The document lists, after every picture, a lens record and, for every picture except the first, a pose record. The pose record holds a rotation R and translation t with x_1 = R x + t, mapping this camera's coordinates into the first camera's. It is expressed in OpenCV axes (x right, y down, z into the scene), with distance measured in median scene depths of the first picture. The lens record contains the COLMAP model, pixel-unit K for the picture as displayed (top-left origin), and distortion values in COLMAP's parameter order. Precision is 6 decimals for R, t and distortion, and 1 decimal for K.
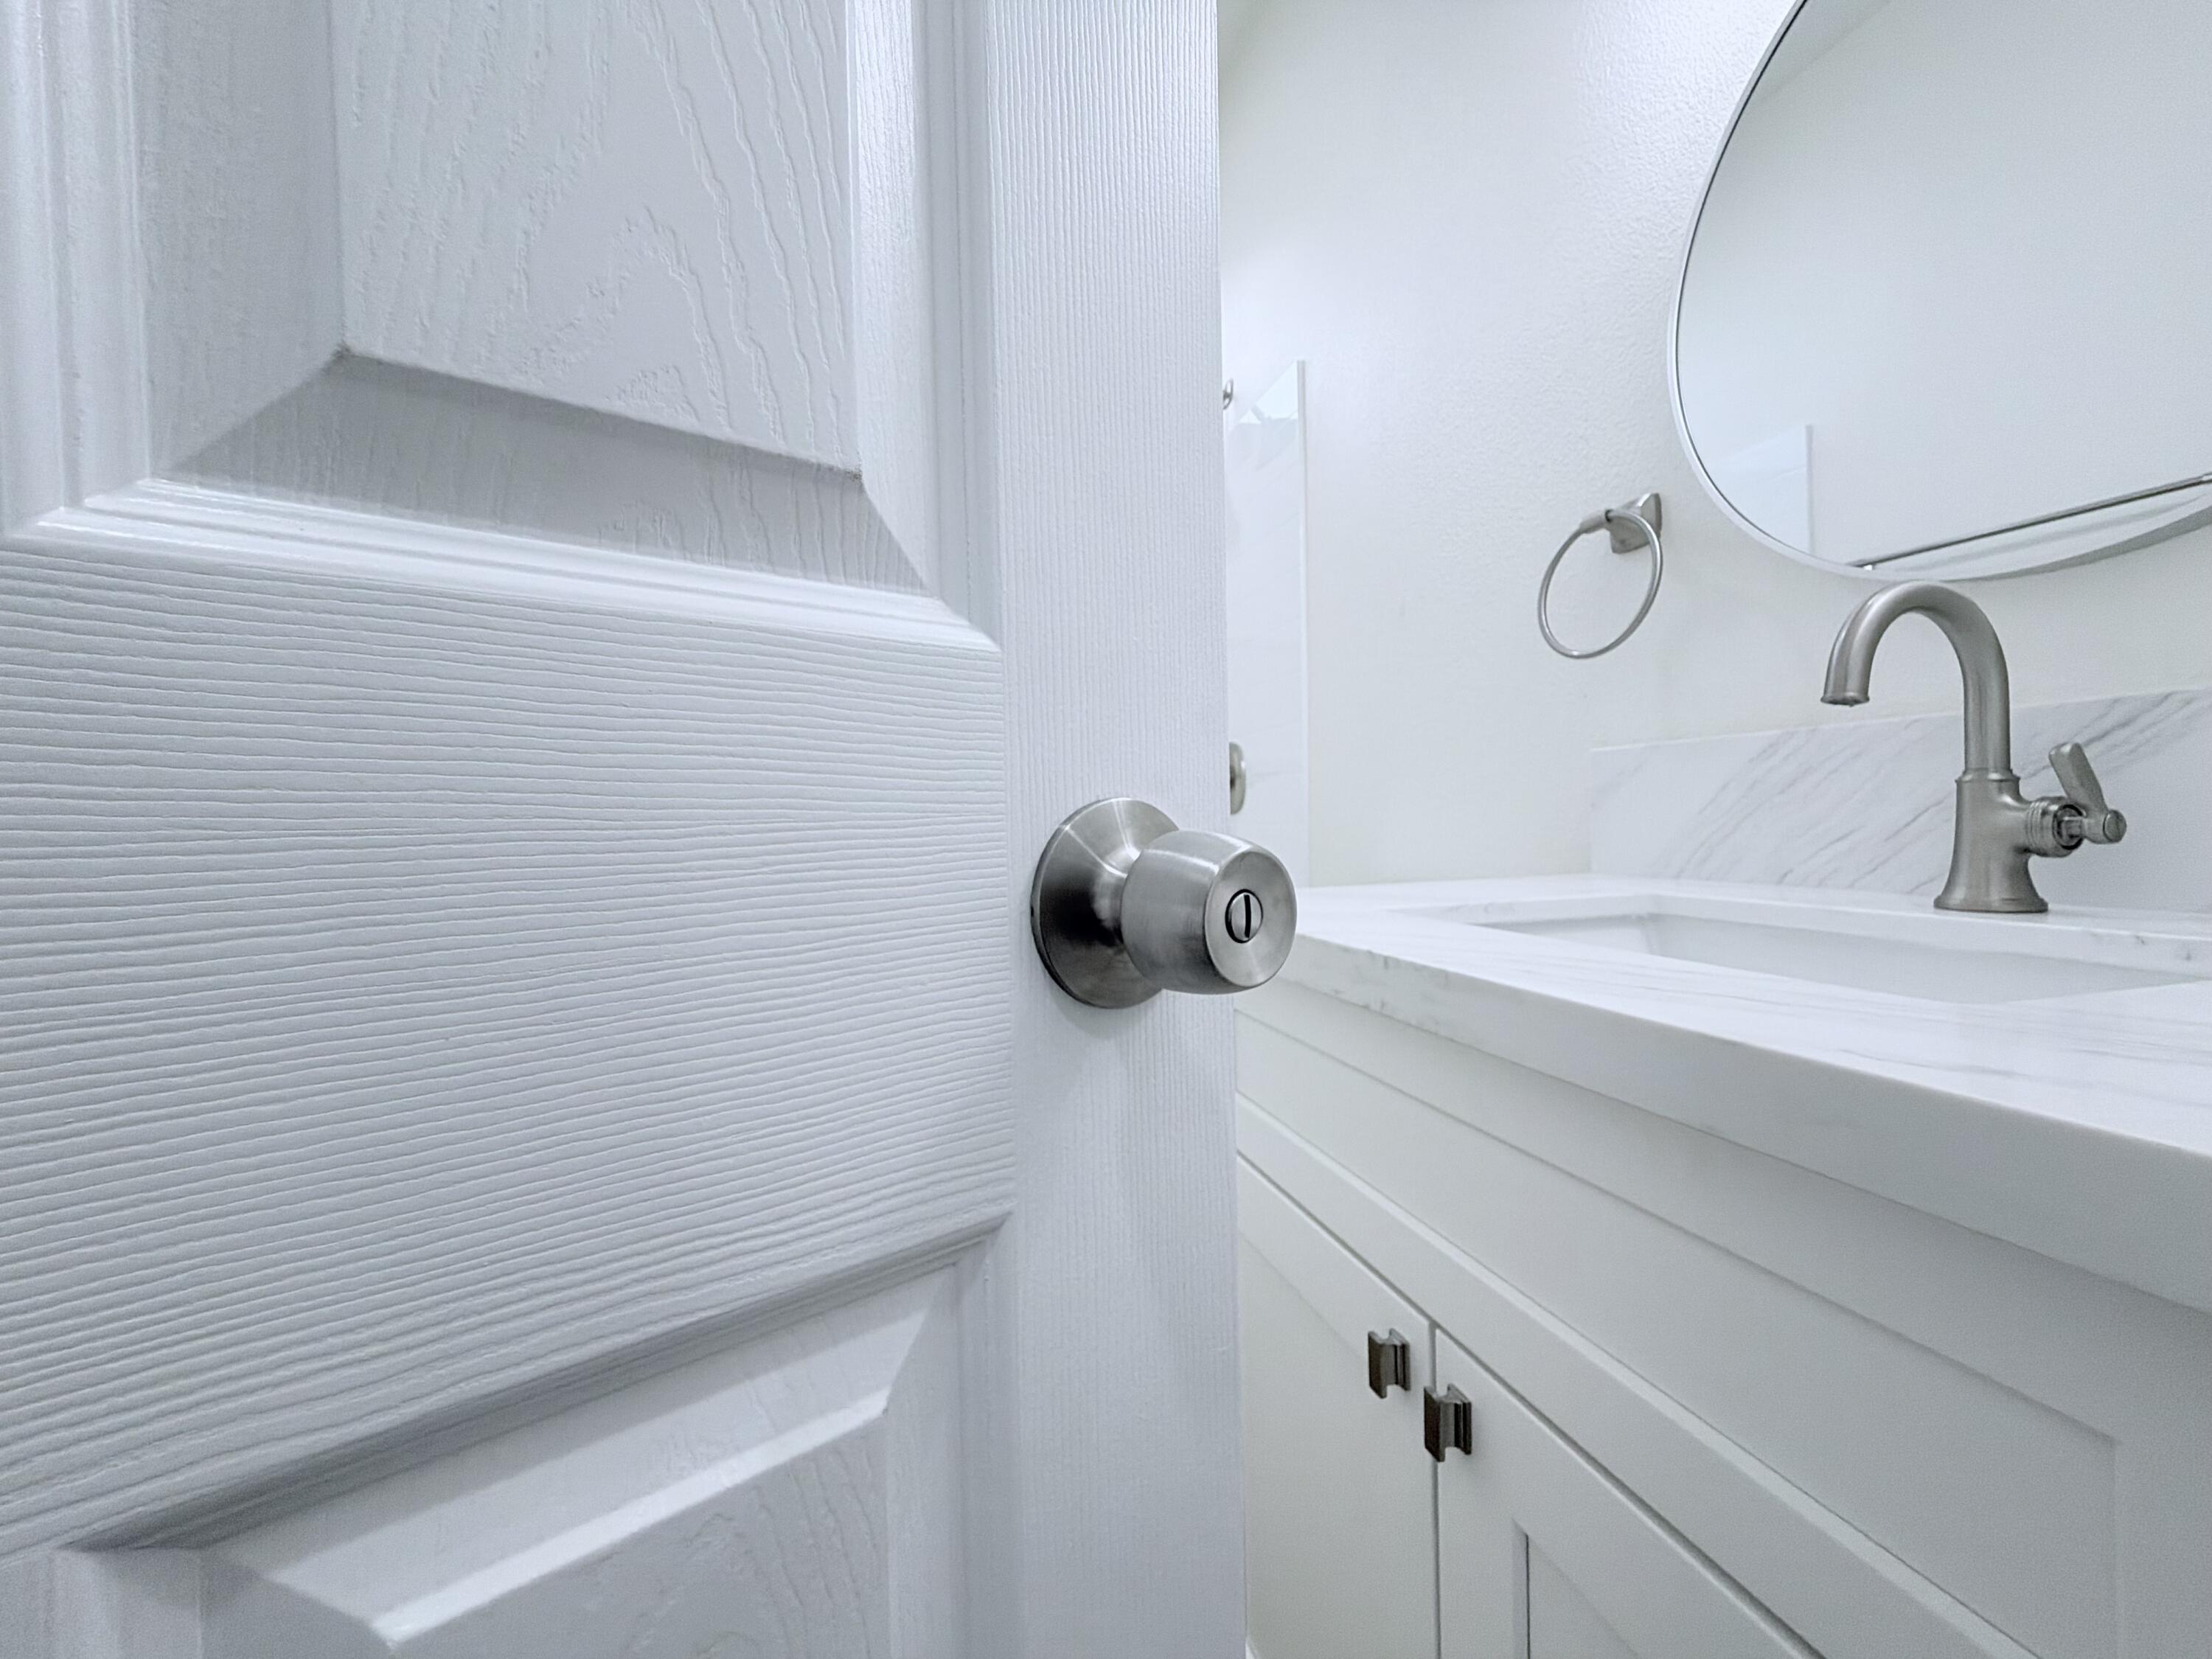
lens RADIAL K [[880.1, 0, 1118.6], [0, 880.1, 829.7], [0, 0, 1]] dist [-0.000427, 0.000488]
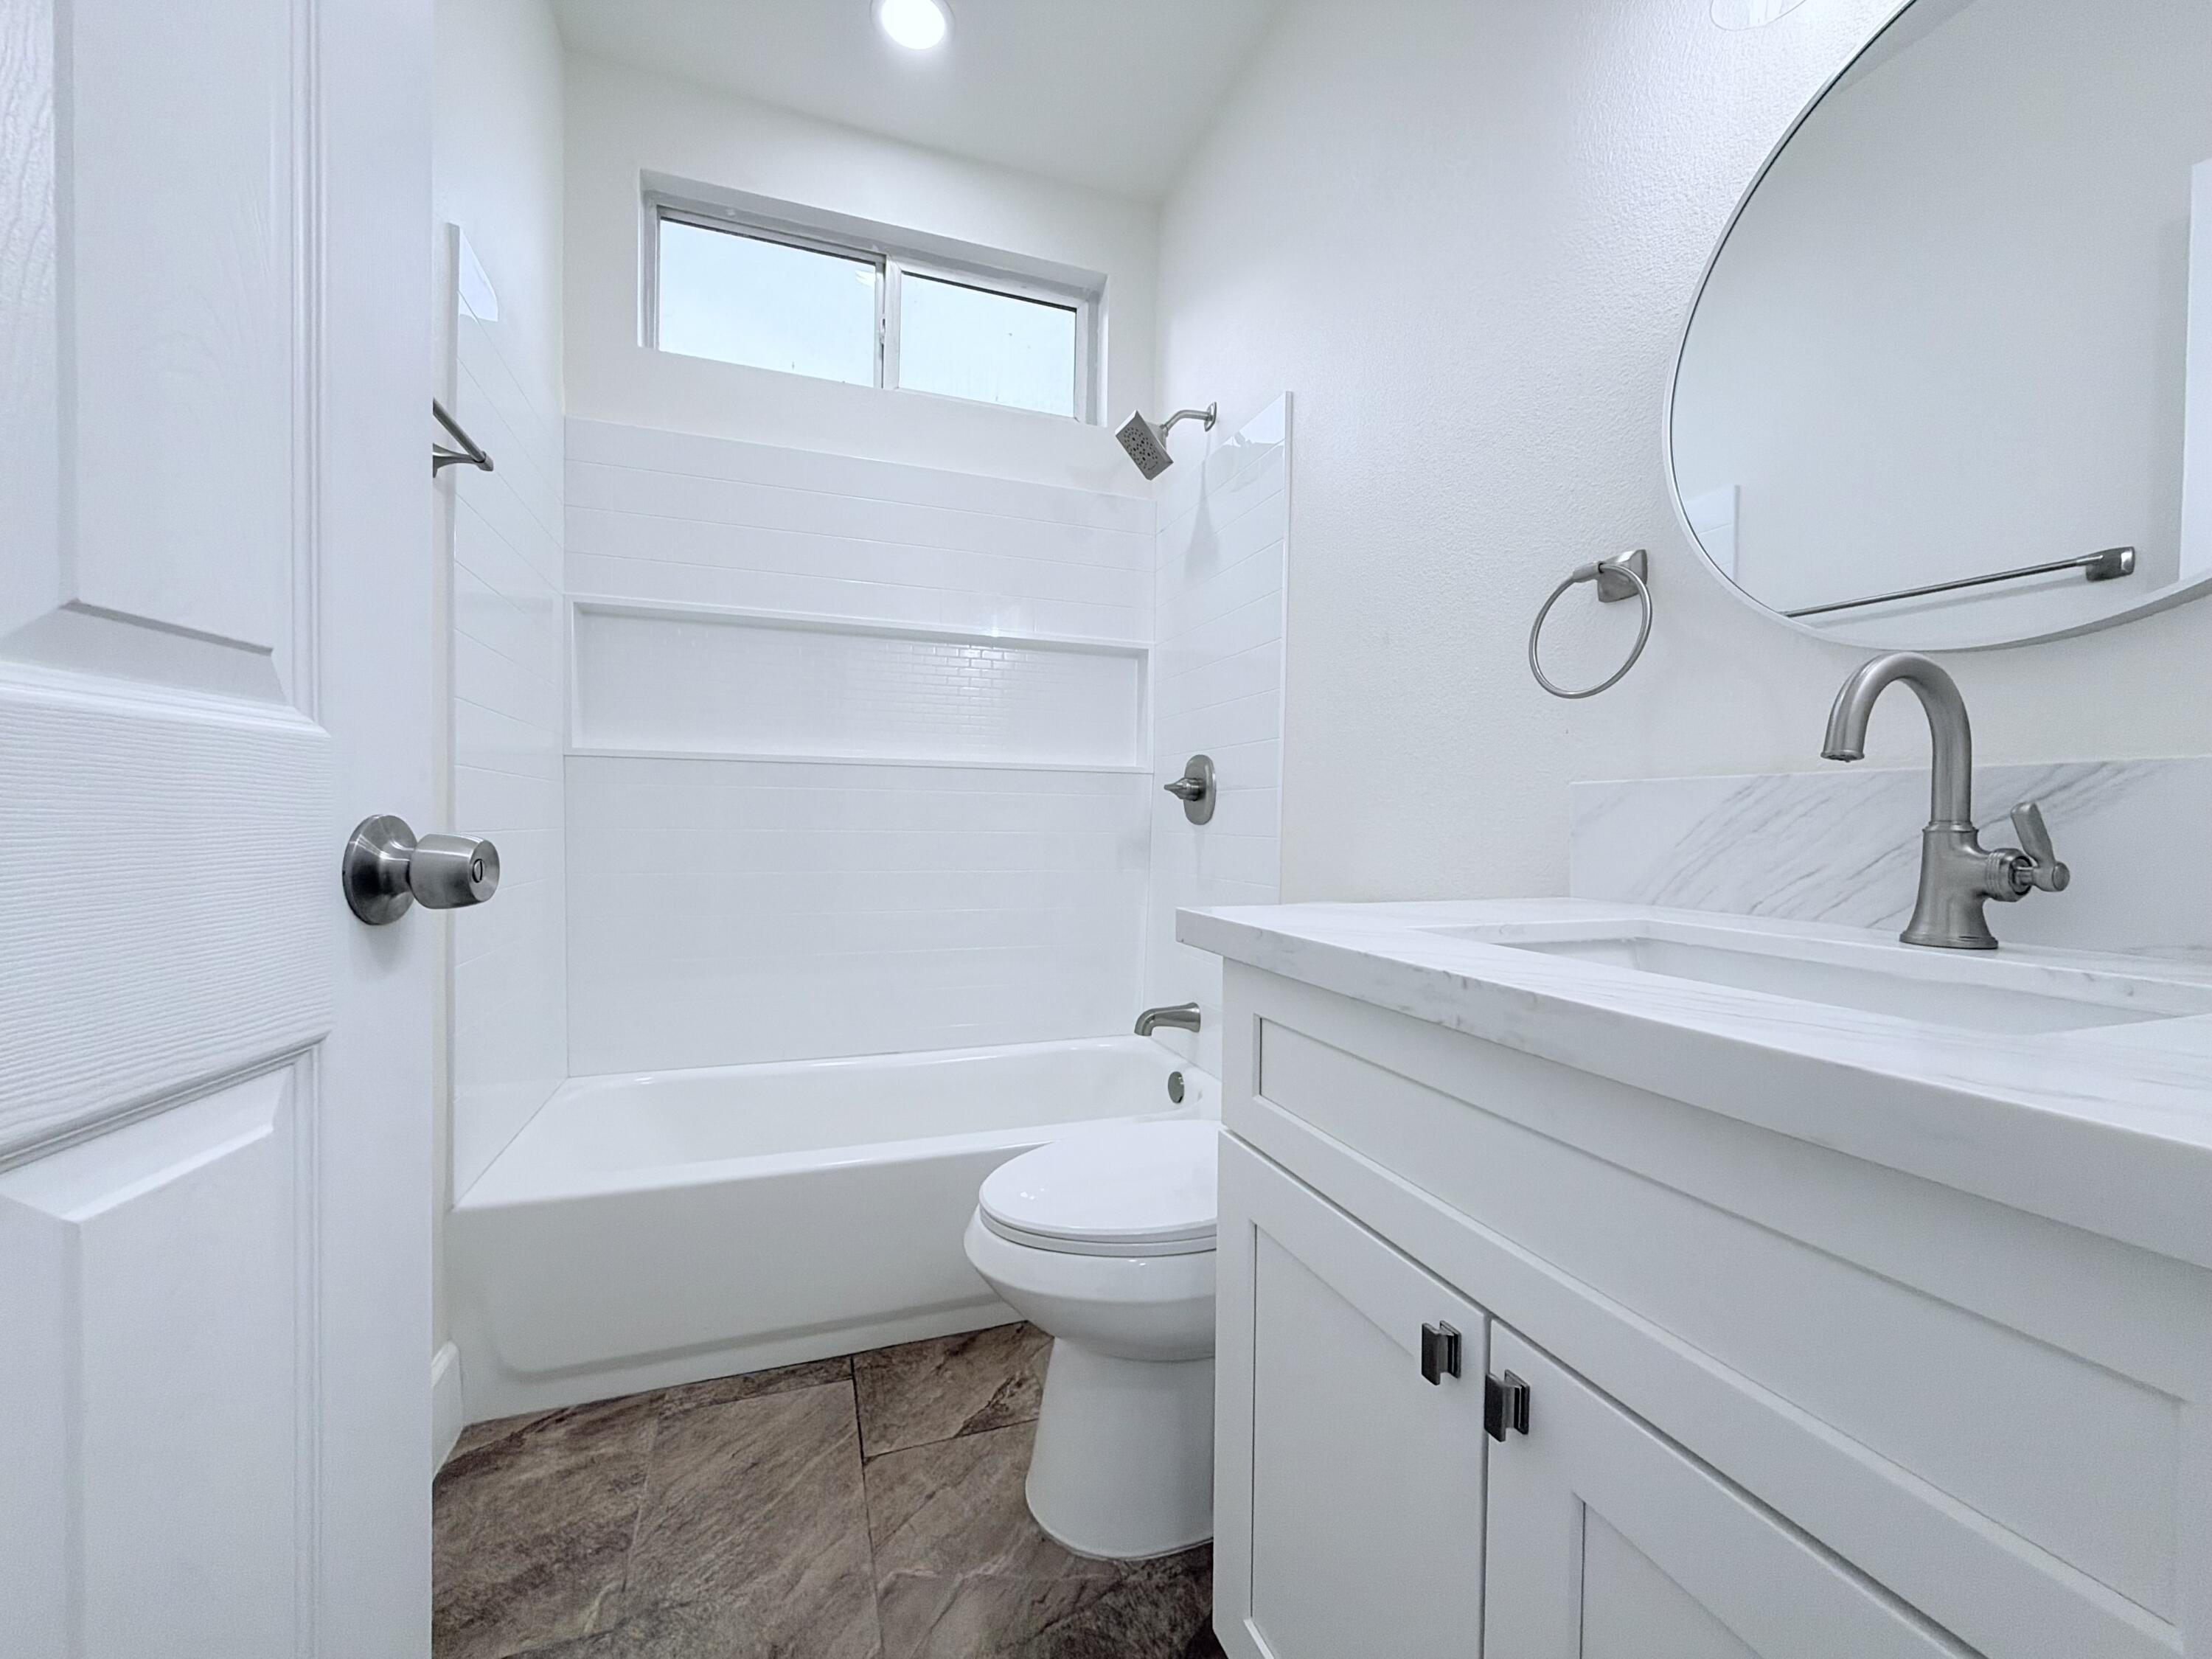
lens RADIAL K [[880.1, 0, 1095.0], [0, 880.1, 827.7], [0, 0, 1]] dist [-0.000427, 0.000488]
pose [[0.995833, 0.036135, 0.083737, -0.208673], [-0.036061, 0.999347, -0.002392, -0.018309], [-0.083769, -0.000637, 0.996485, -0.037723]]
